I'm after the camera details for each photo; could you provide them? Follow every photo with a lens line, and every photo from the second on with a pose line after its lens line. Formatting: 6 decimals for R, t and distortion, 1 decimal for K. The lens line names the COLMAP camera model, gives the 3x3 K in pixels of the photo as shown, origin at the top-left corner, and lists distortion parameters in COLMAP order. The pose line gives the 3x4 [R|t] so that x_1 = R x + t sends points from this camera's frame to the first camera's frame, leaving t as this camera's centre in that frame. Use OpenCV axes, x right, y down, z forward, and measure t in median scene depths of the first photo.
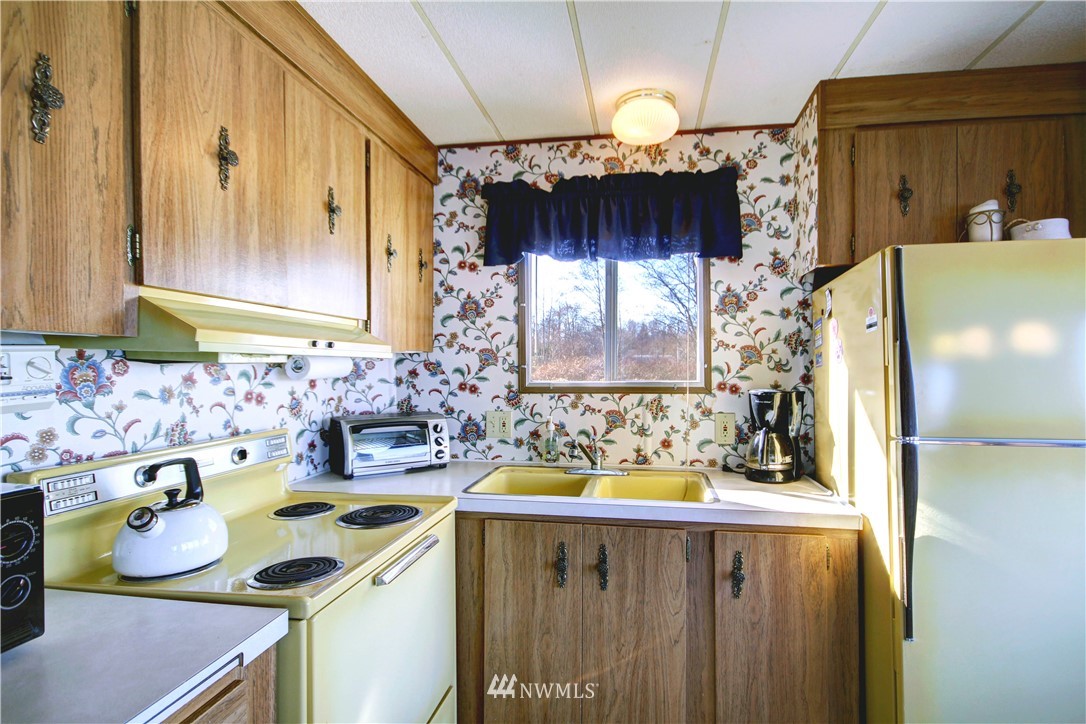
lens RADIAL K [[538.4, 0, 558.0], [0, 538.4, 365.9], [0, 0, 1]] dist [0.002977, -0.002211]
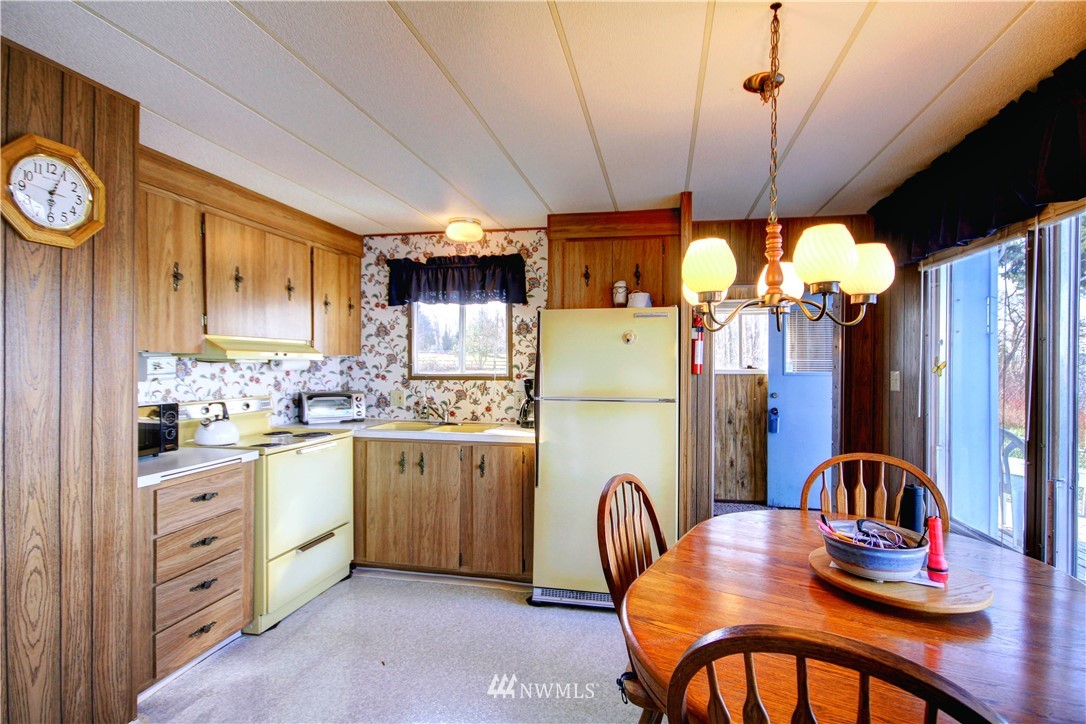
lens RADIAL K [[538.4, 0, 558.0], [0, 538.4, 365.9], [0, 0, 1]] dist [0.002977, -0.002211]
pose [[0.999339, 0.003992, -0.036133, 0.497803], [-0.003788, 0.999976, 0.005736, -0.005852], [0.036155, -0.005595, 0.999331, -0.750712]]
